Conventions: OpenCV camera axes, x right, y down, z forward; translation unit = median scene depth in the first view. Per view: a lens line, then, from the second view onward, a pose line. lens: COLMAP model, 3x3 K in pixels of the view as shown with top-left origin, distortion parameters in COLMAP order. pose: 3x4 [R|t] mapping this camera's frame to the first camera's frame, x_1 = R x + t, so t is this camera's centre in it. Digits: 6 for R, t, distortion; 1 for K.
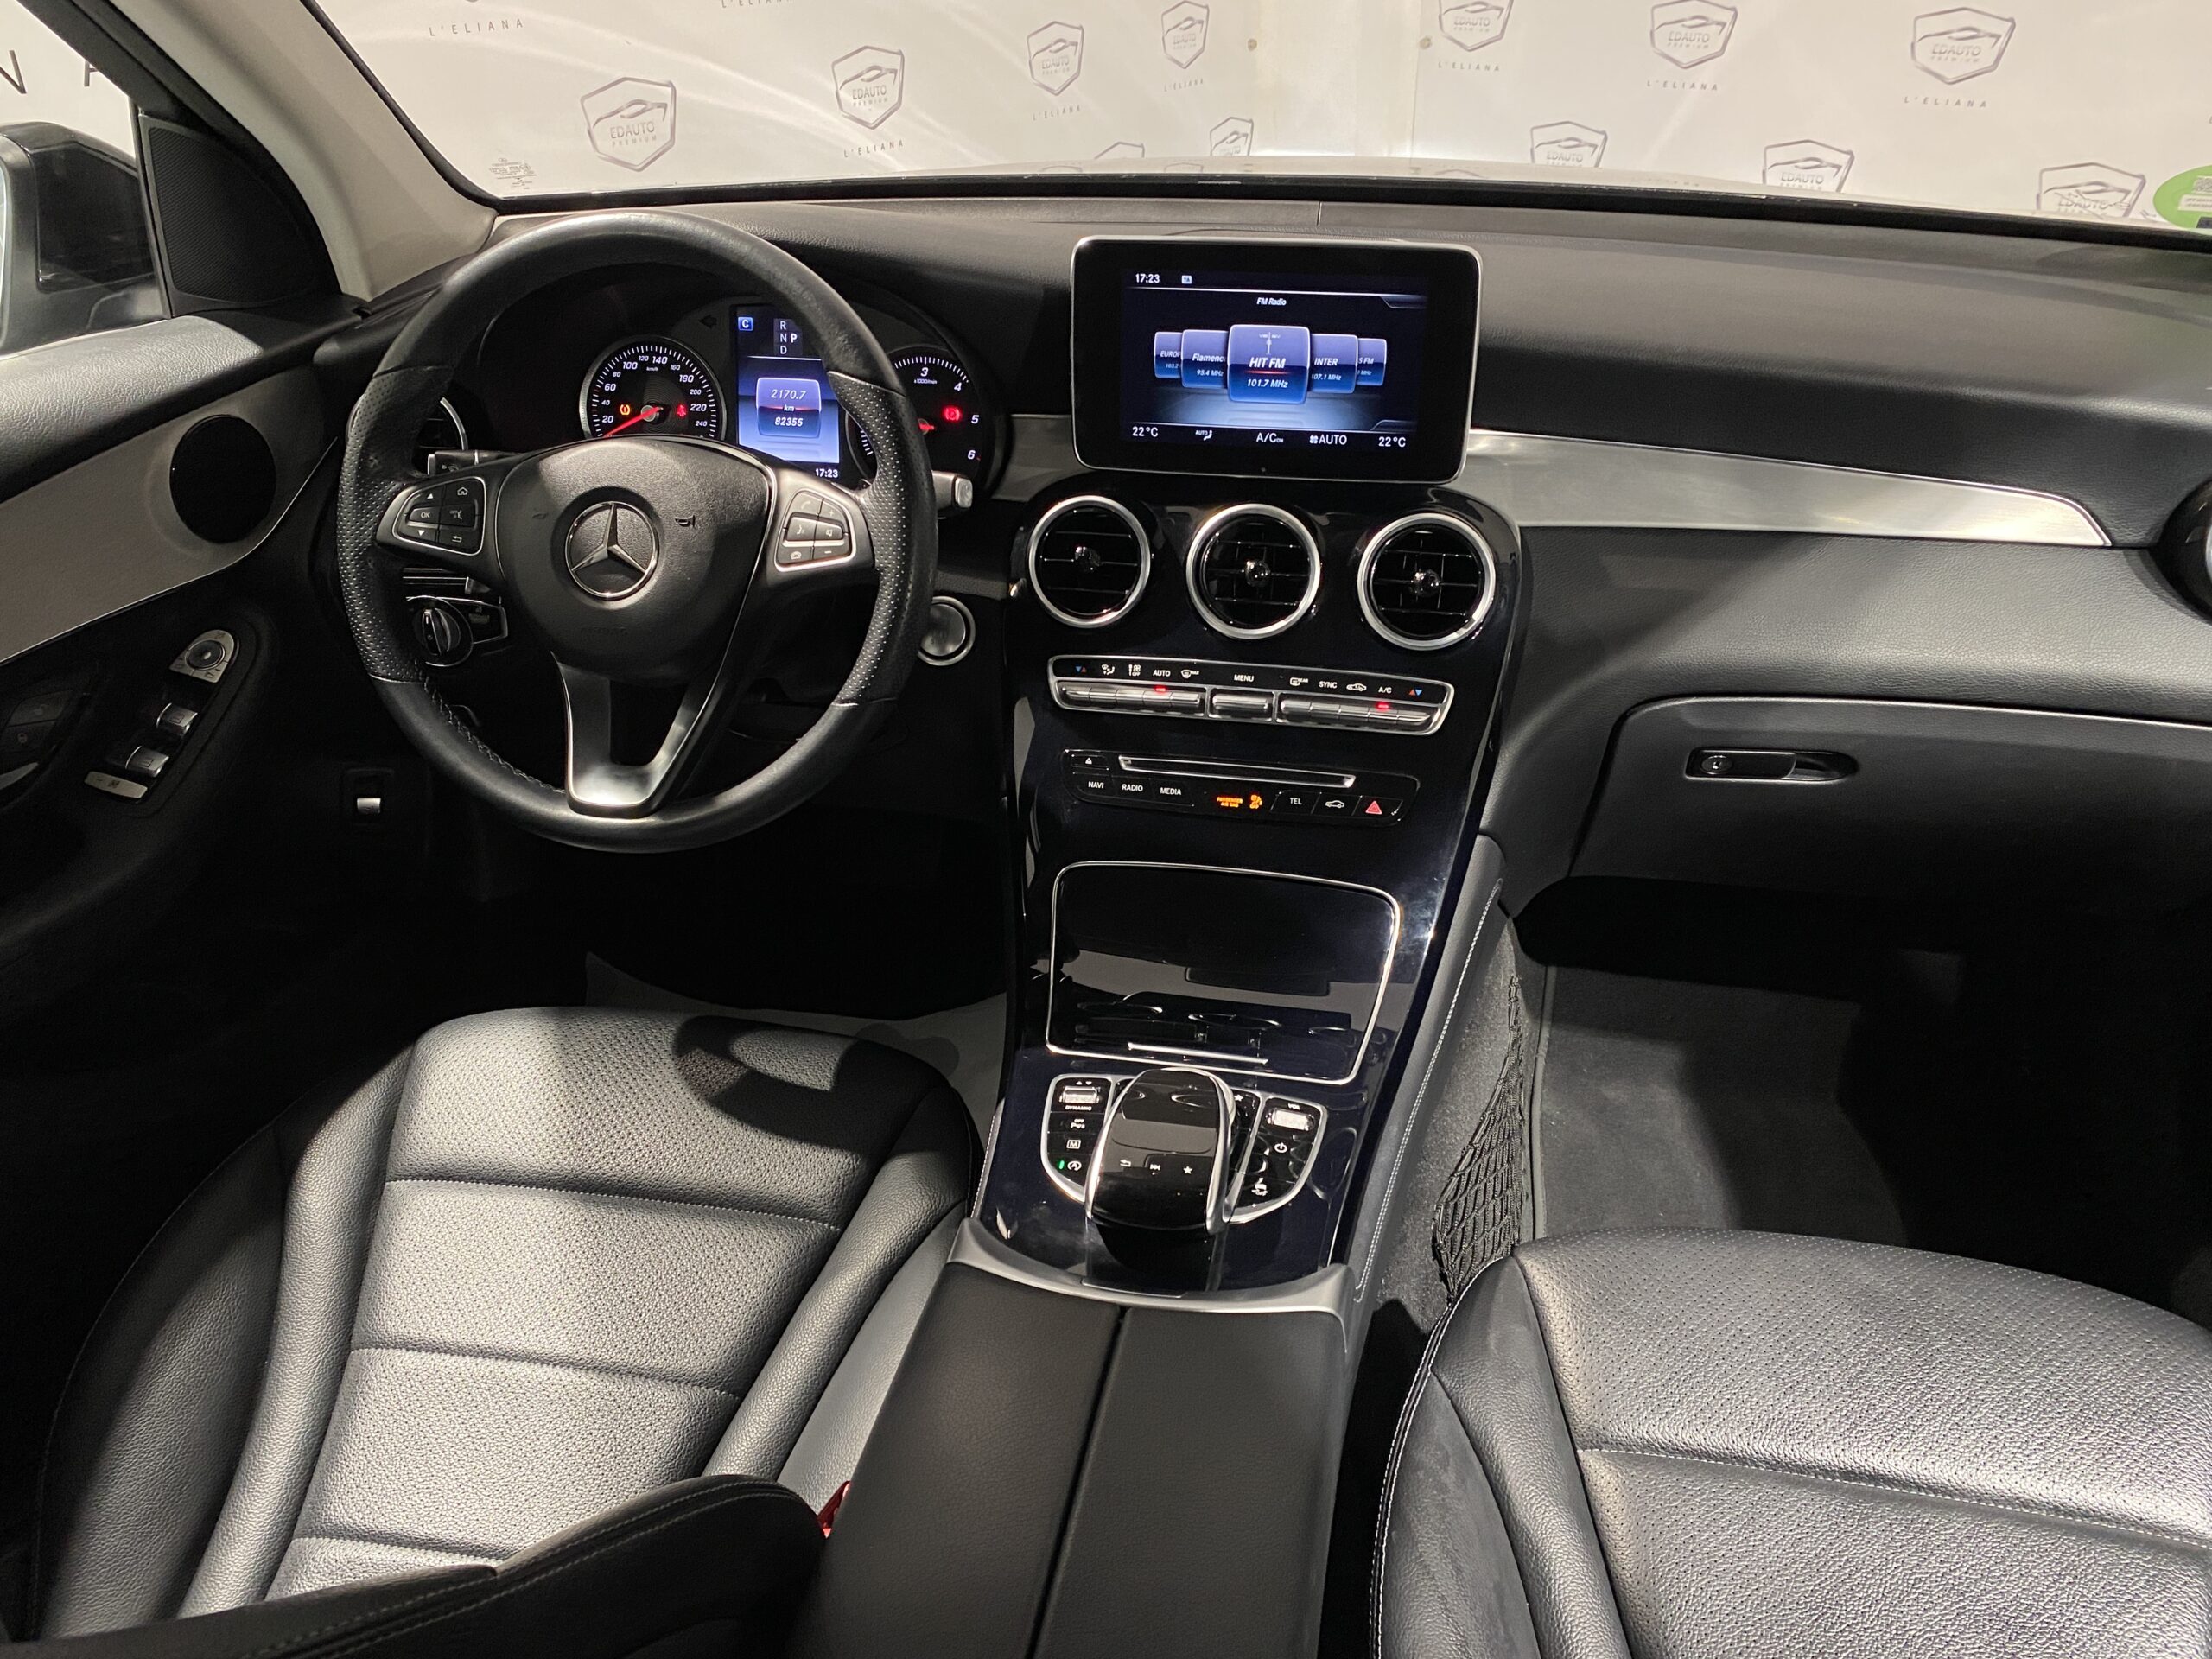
lens RADIAL K [[1666.0, 0, 1106.0], [0, 1666.0, 829.5], [0, 0, 1]] dist [0.077599, -0.123491]
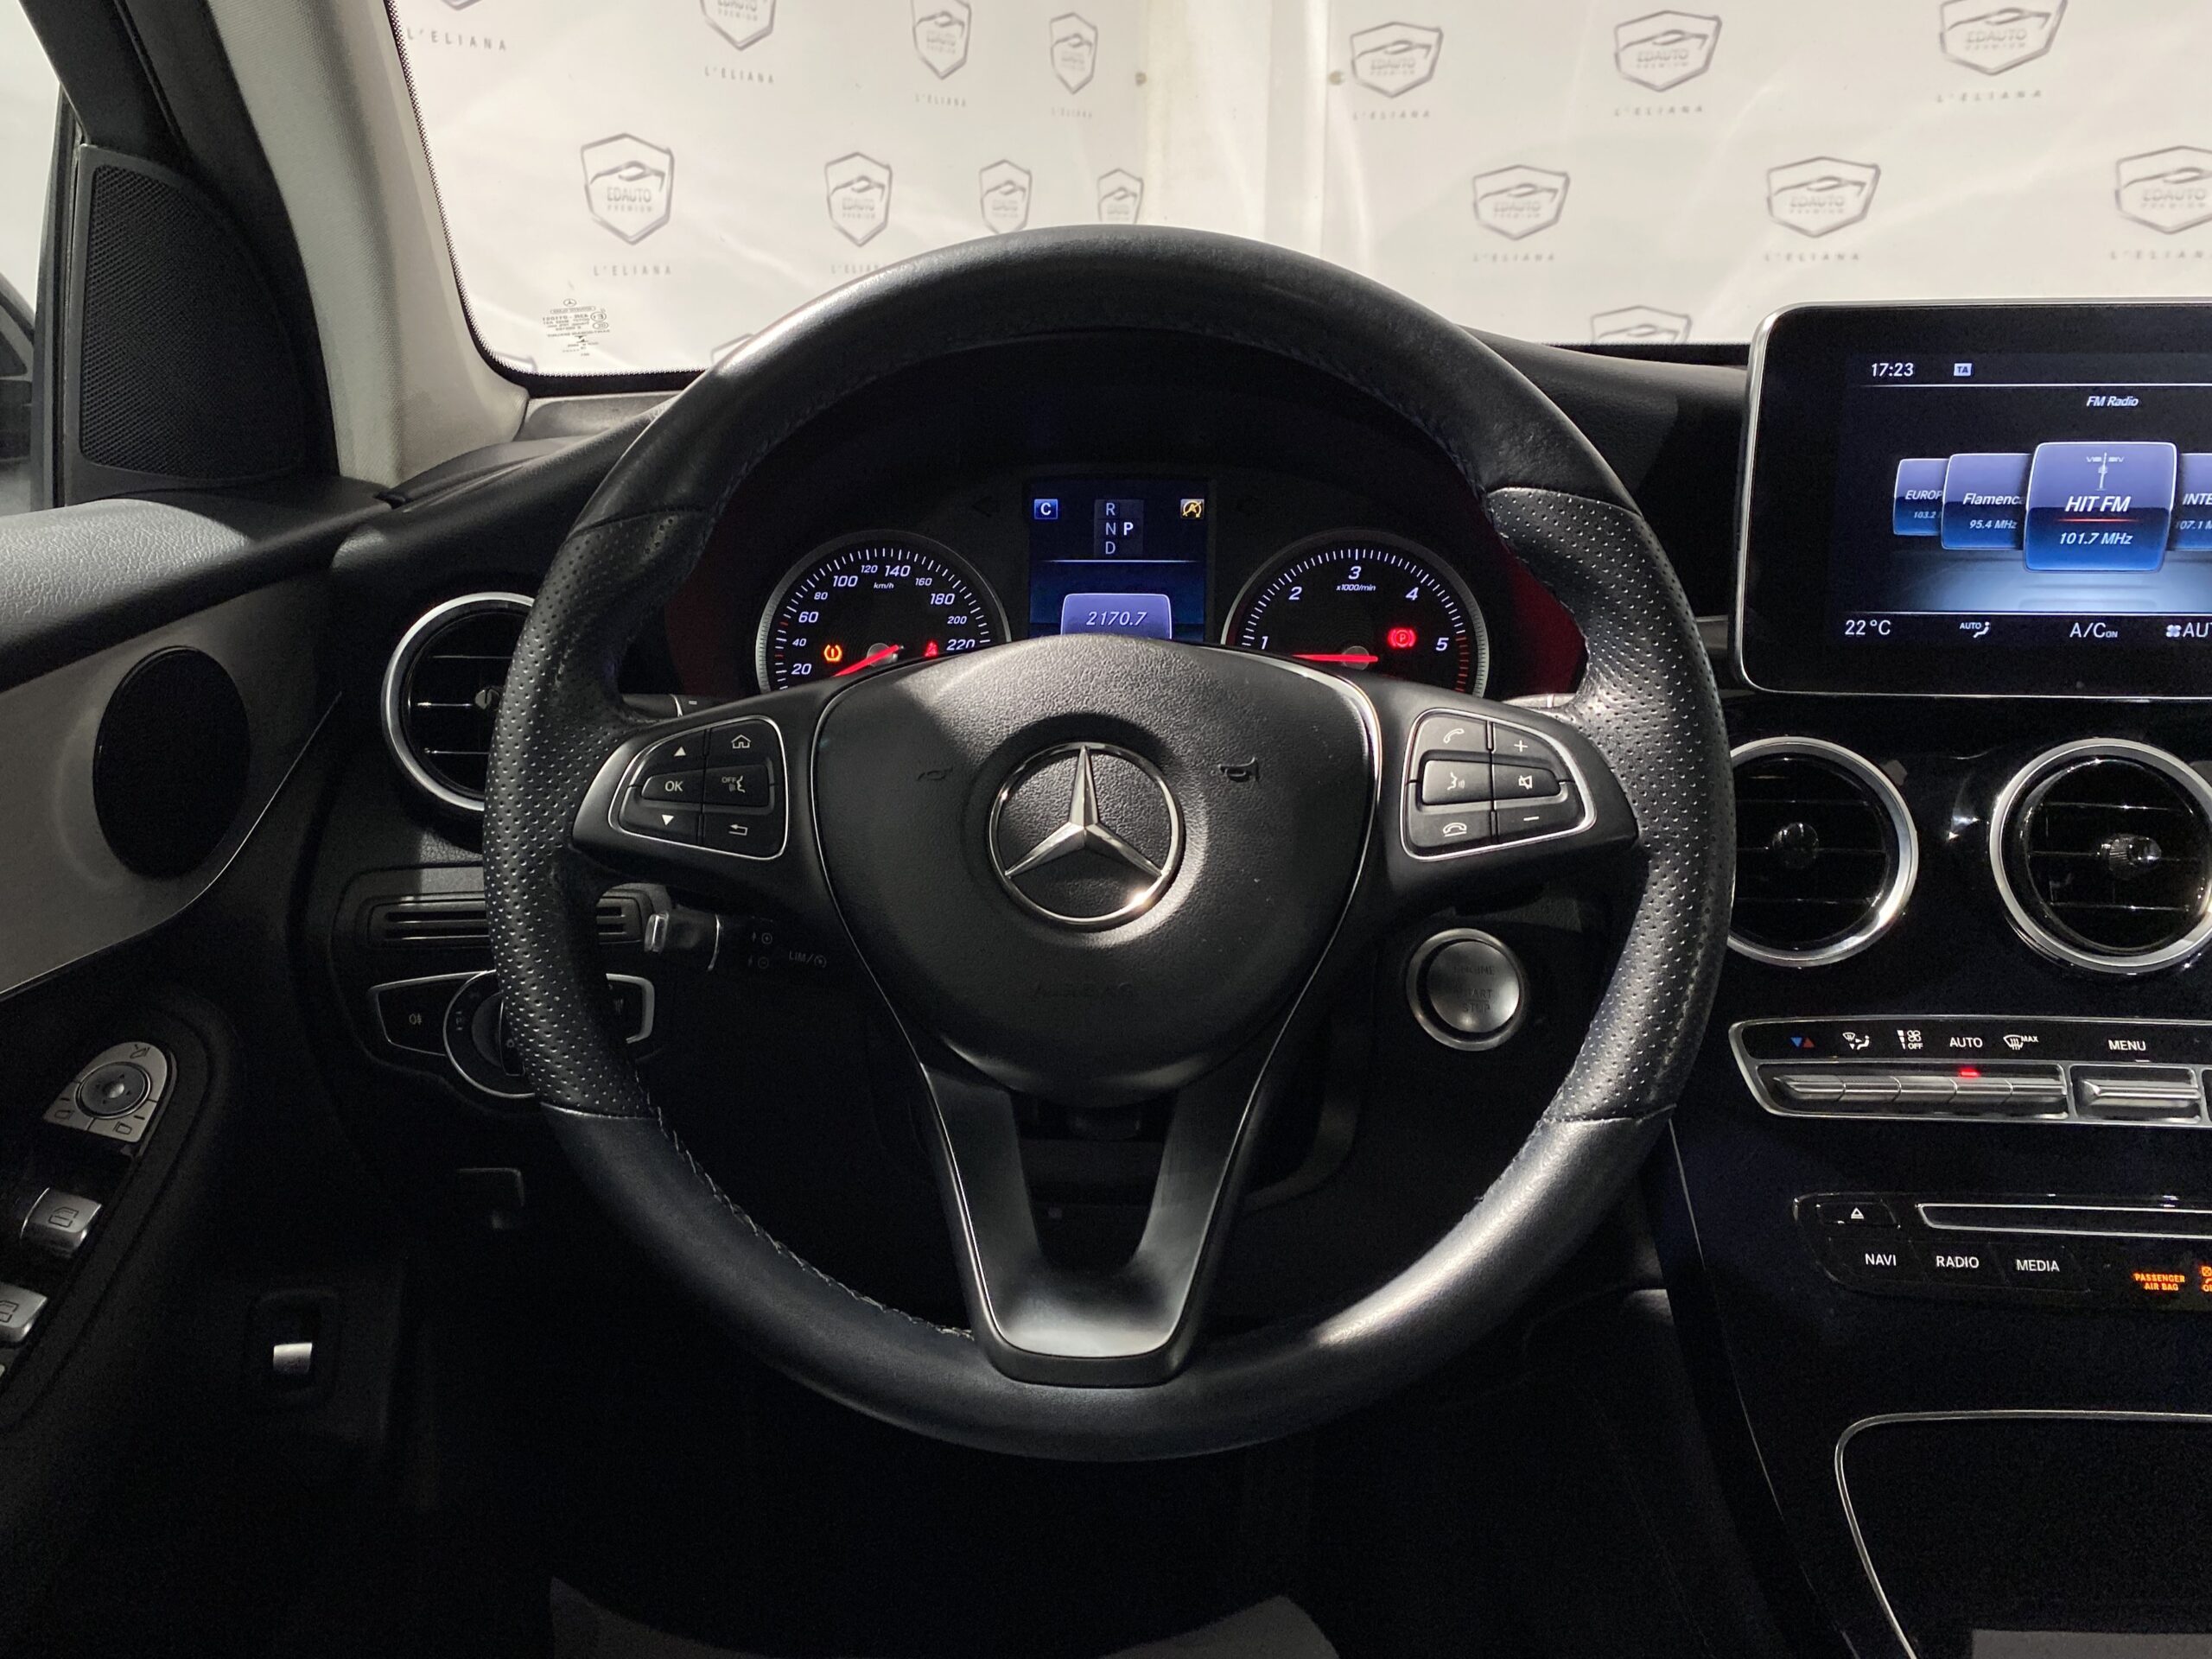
lens RADIAL K [[1862.0, 0, 989.9], [0, 1862.0, 815.1], [0, 0, 1]] dist [0.028337, -0.020890]
pose [[0.993647, -0.025572, 0.109595, -0.356598], [0.051437, 0.969367, -0.240172, -0.035892], [-0.100096, 0.244284, 0.964524, 0.429045]]
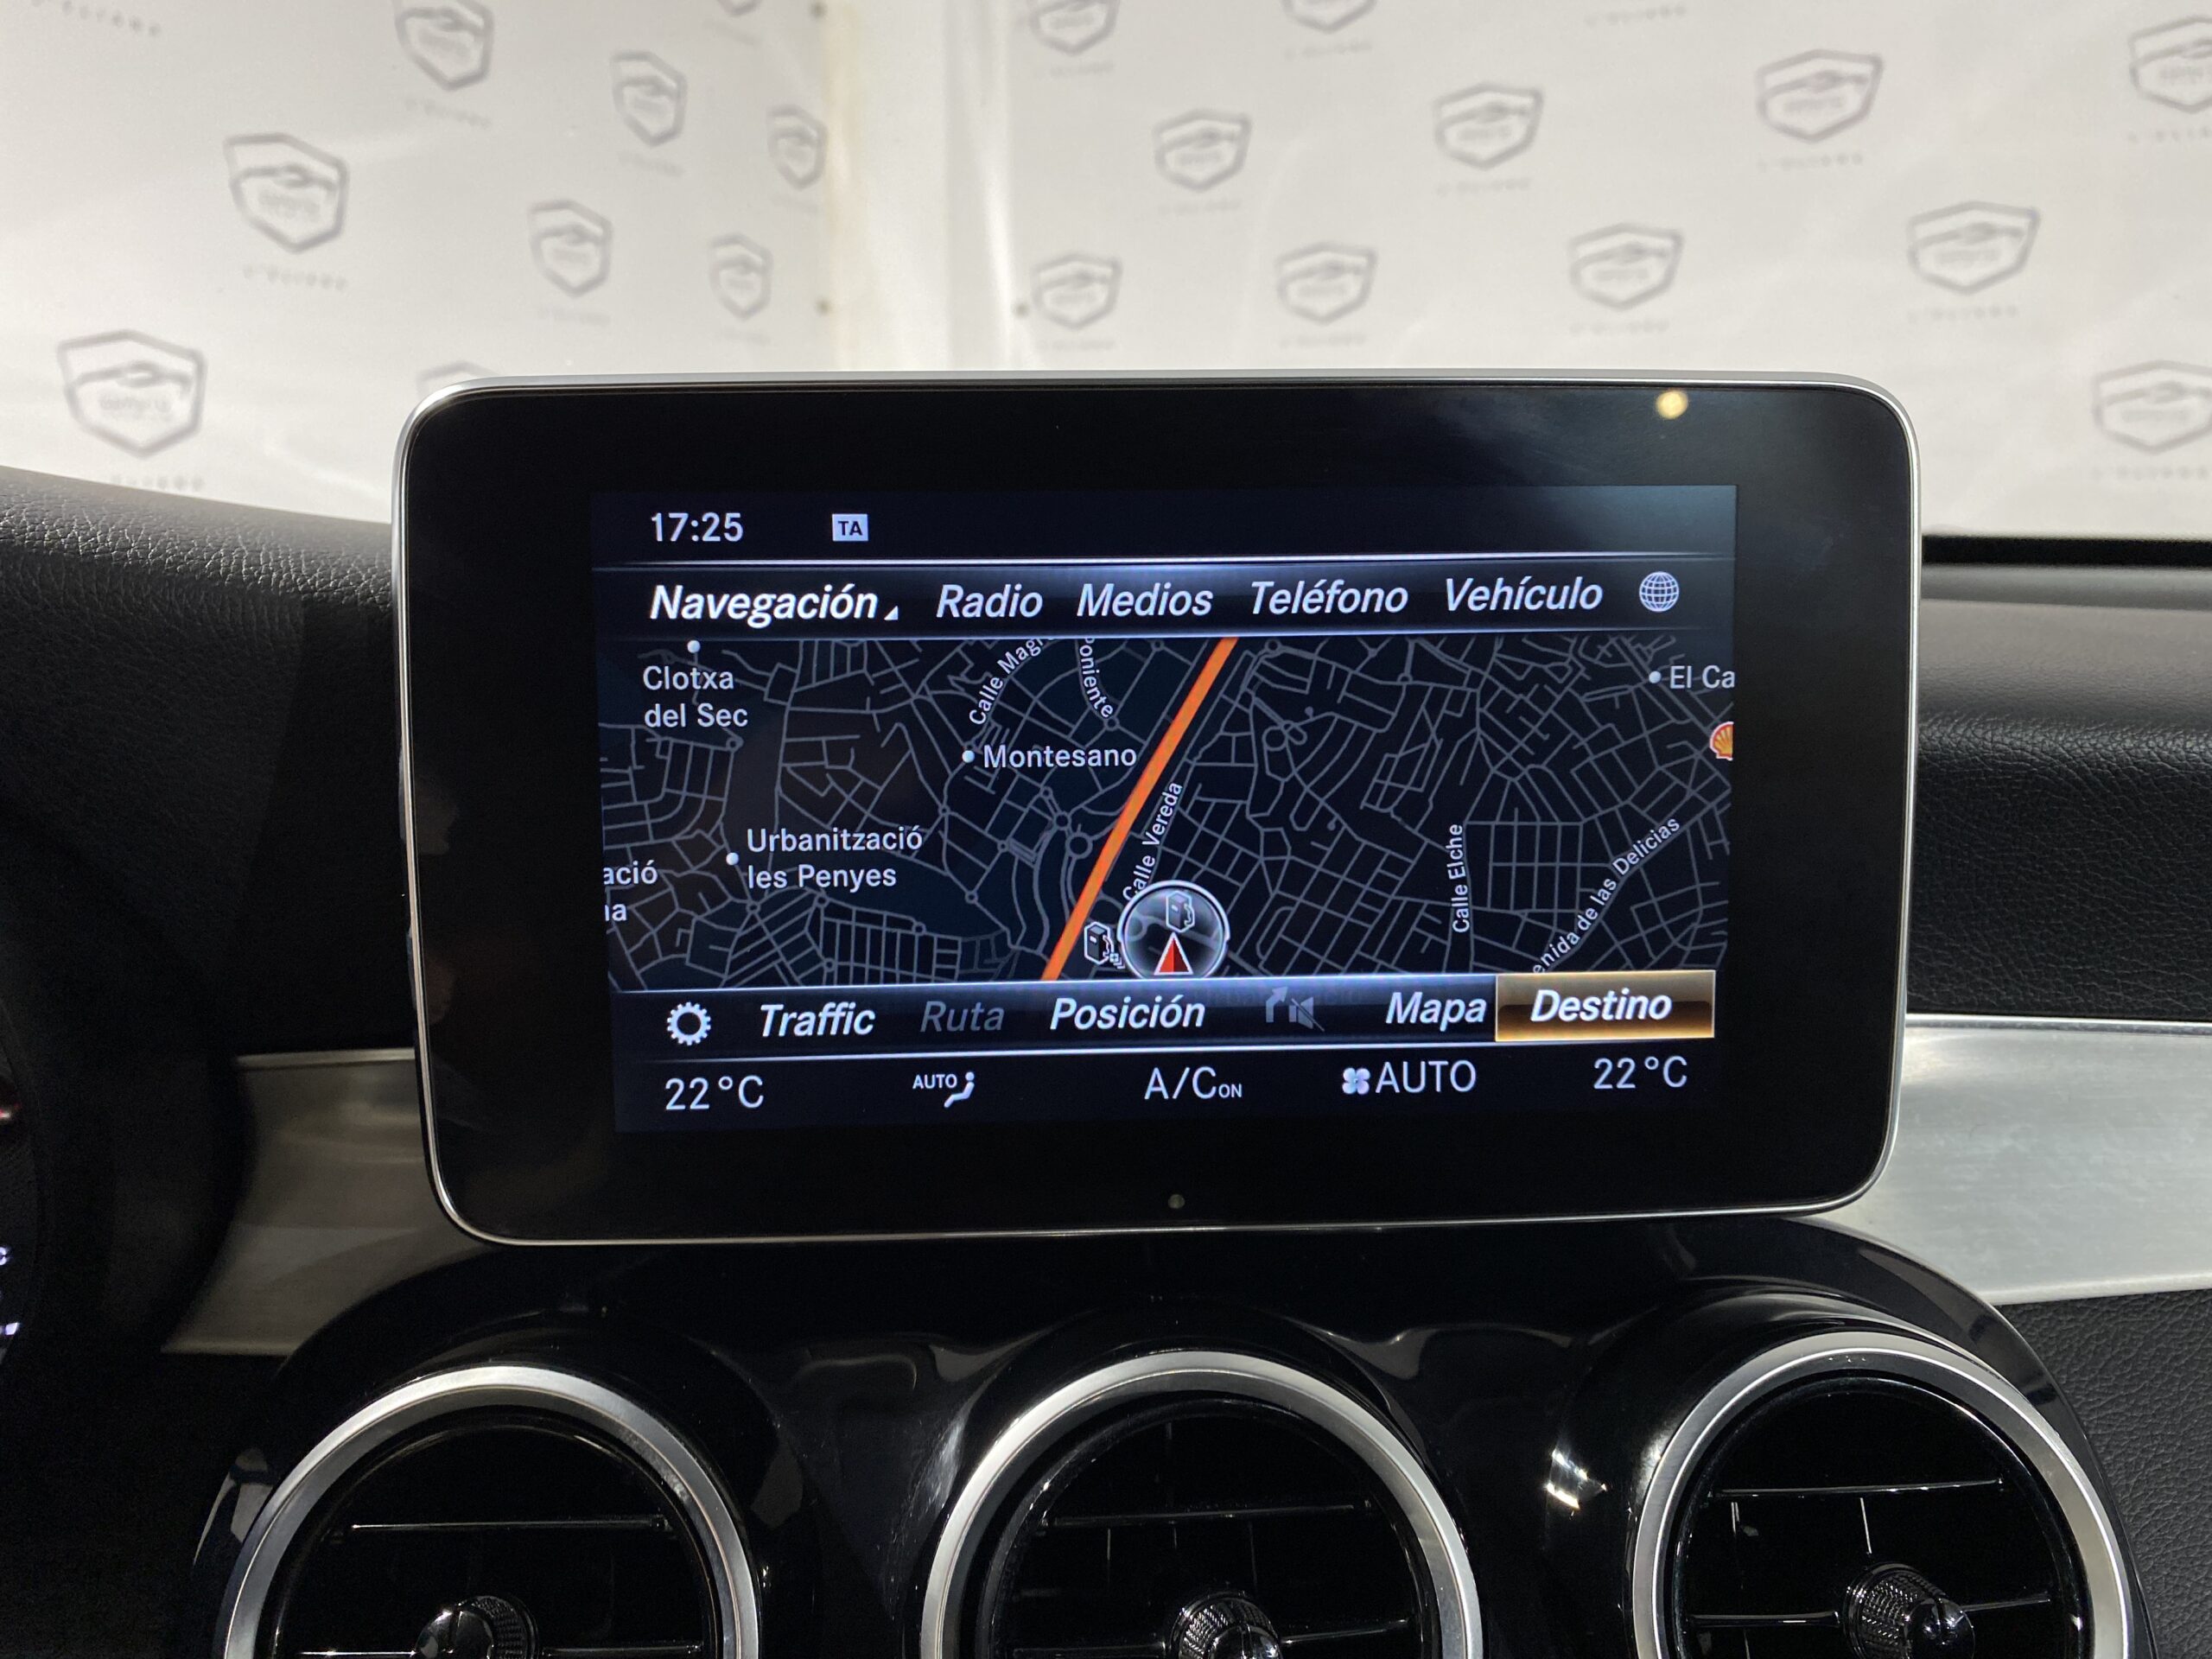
lens RADIAL K [[1701.1, 0, 1093.3], [0, 1701.1, 841.6], [0, 0, 1]] dist [0.030228, -0.034886]
pose [[0.971656, -0.038818, 0.233192, 0.020390], [0.114045, 0.941018, -0.318557, -0.186622], [-0.207073, 0.336122, 0.918773, 0.743502]]
